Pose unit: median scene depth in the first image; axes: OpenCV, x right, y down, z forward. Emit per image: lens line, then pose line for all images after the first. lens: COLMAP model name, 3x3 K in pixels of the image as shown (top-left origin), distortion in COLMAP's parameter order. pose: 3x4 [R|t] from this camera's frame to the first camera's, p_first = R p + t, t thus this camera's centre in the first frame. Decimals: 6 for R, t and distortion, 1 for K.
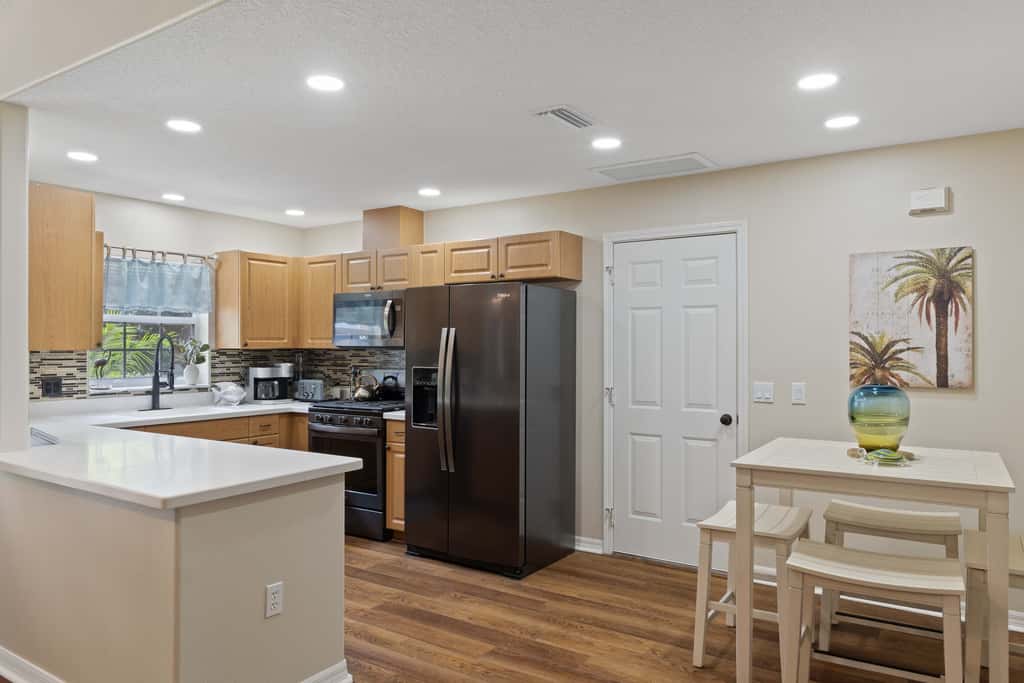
lens RADIAL K [[700.3, 0, 512.0], [0, 700.3, 341.5], [0, 0, 1]] dist [-0.002609, -0.002035]
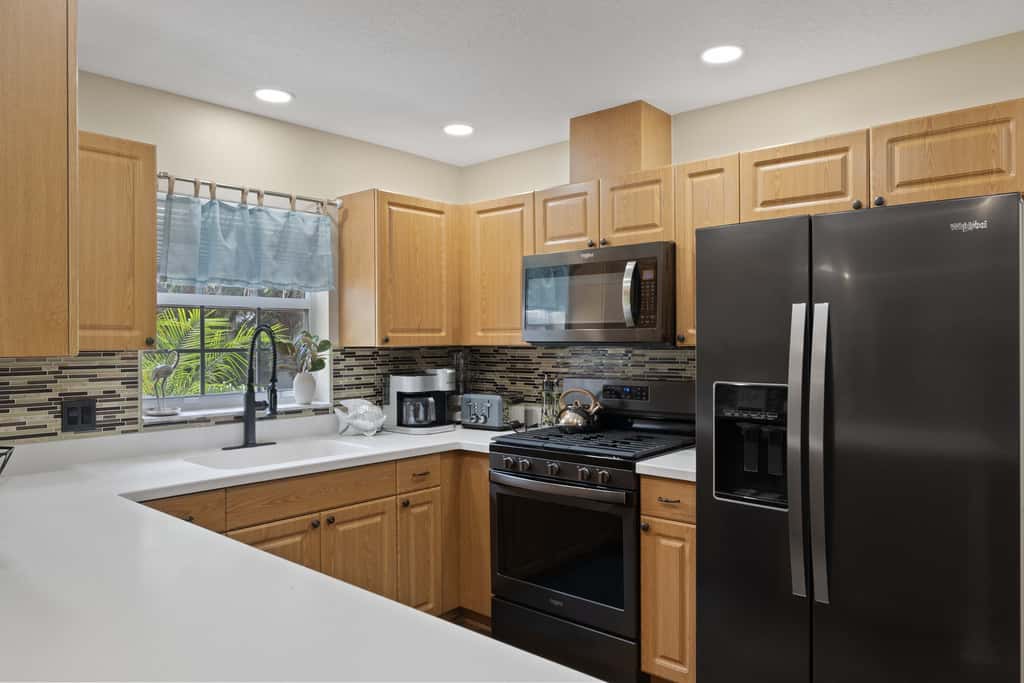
lens RADIAL K [[700.3, 0, 512.0], [0, 700.3, 341.5], [0, 0, 1]] dist [-0.002609, -0.002035]
pose [[0.990043, -0.005647, -0.140655, -0.182633], [0.006863, 0.999943, 0.008162, 0.001251], [0.140601, -0.009046, 0.990025, 0.399691]]
